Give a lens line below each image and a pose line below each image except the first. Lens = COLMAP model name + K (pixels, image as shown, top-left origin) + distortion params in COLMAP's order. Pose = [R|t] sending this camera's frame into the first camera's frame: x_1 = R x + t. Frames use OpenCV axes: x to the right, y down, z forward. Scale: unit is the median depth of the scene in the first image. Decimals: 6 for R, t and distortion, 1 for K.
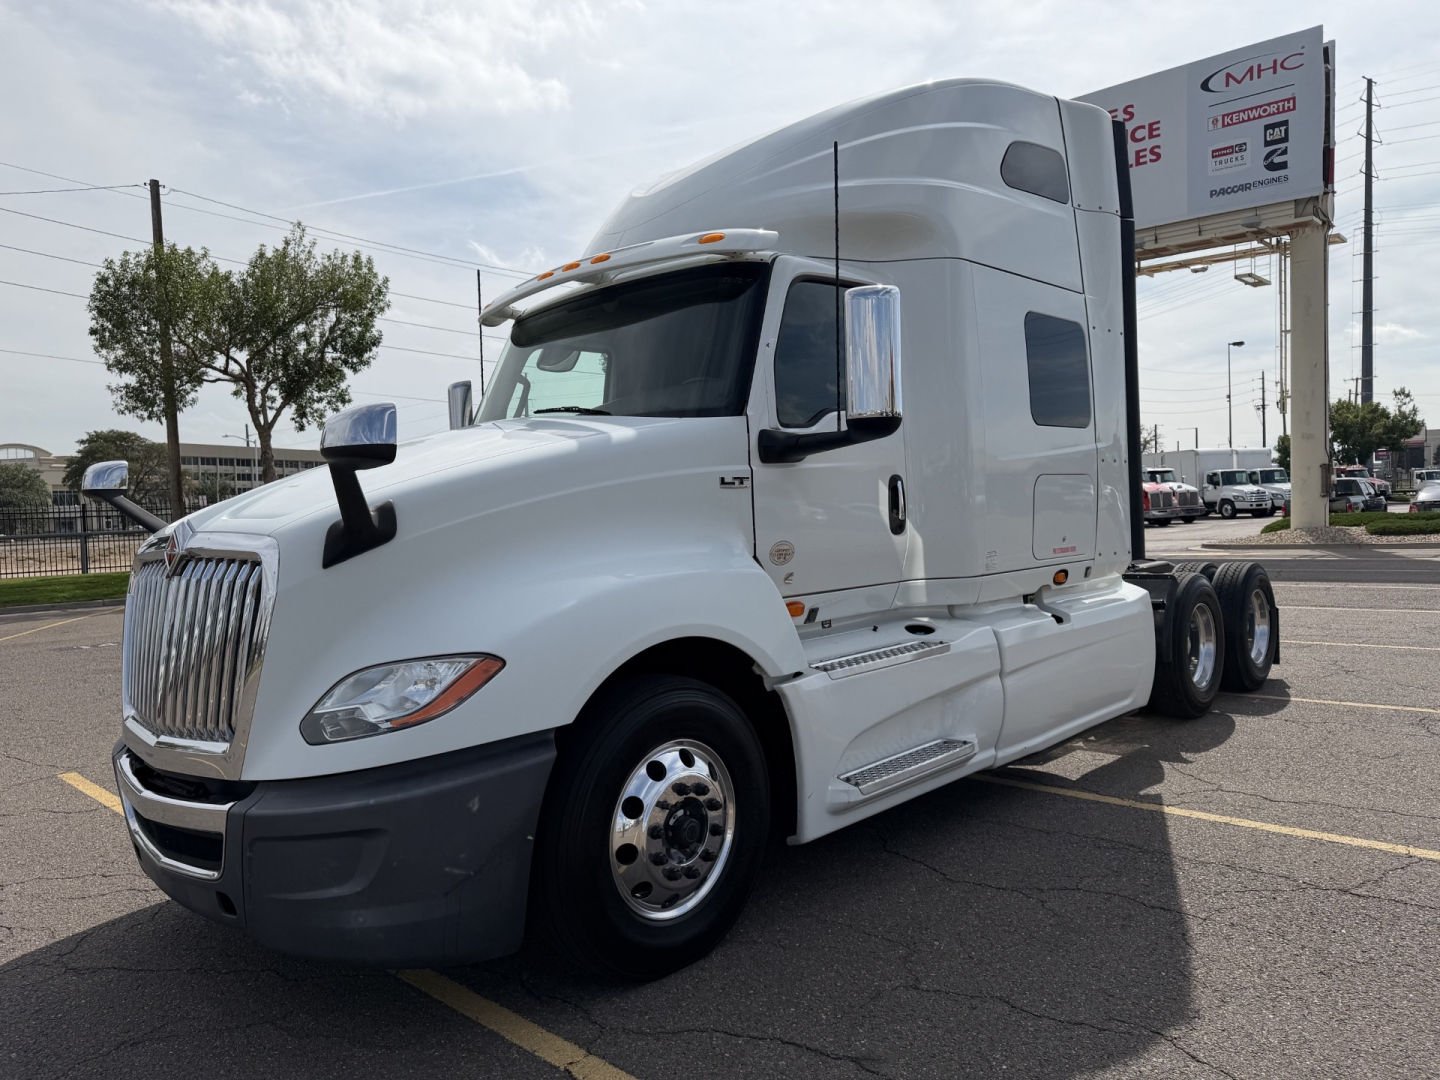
lens RADIAL K [[1035.3, 0, 690.0], [0, 1035.3, 539.4], [0, 0, 1]] dist [0.042336, -0.048718]
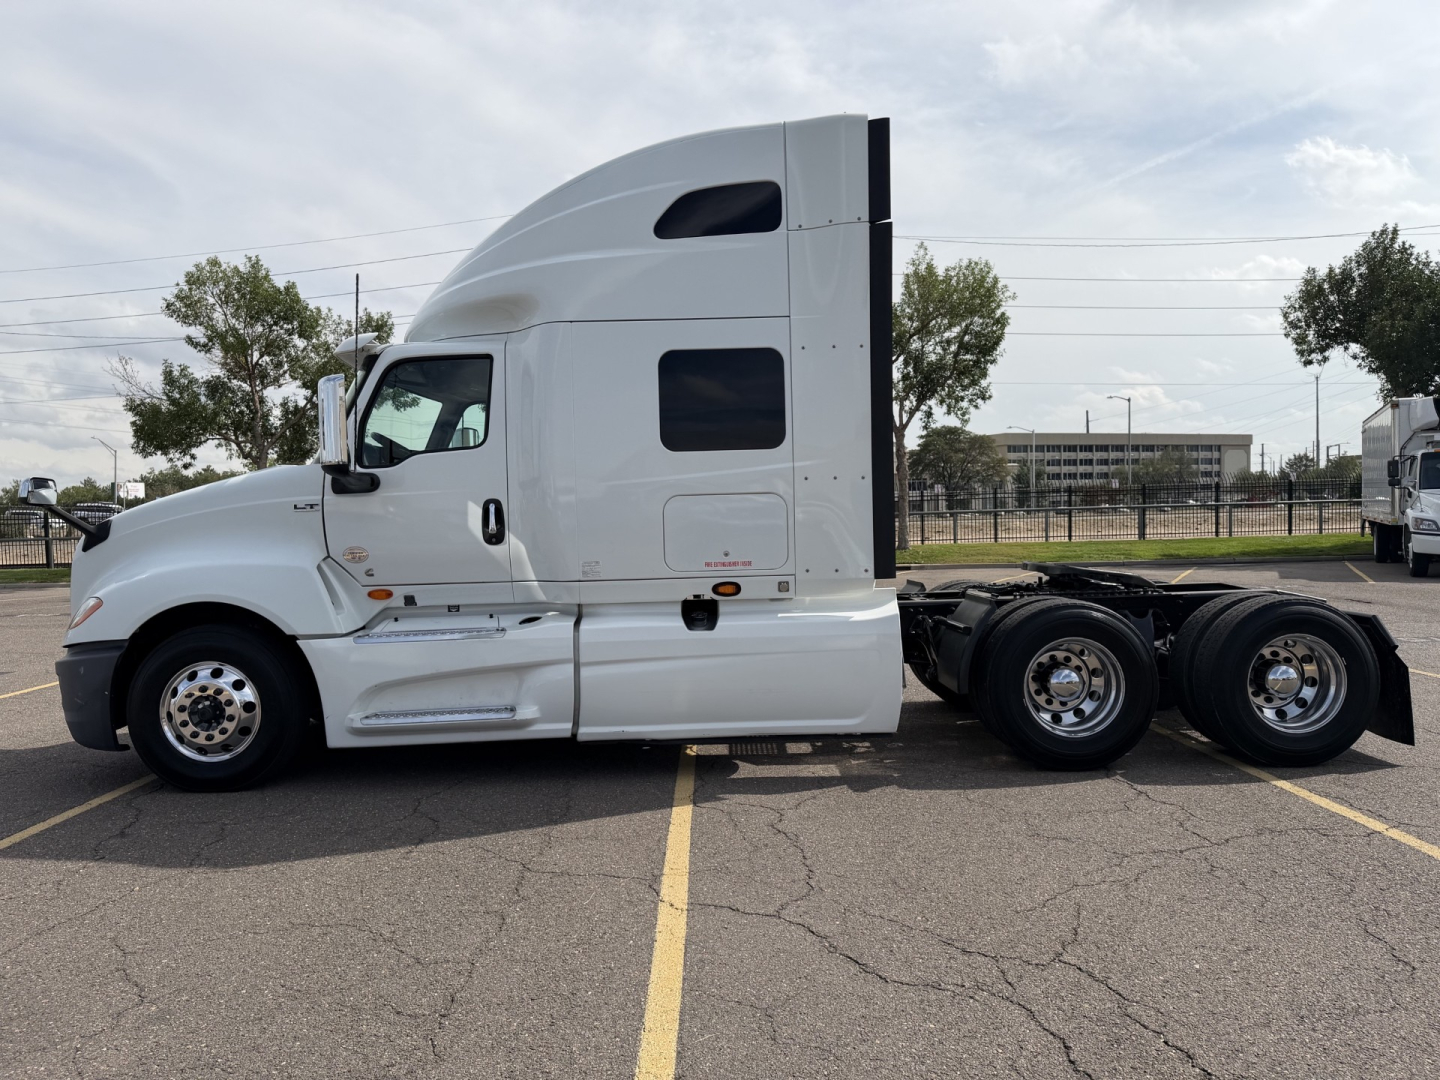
lens RADIAL K [[1037.0, 0, 717.0], [0, 1037.0, 558.5], [0, 0, 1]] dist [0.006592, -0.009287]
pose [[0.712633, 0.045700, -0.700047, 1.283919], [-0.021626, 0.998833, 0.043190, -0.048533], [0.701204, -0.015639, 0.712789, 0.268705]]
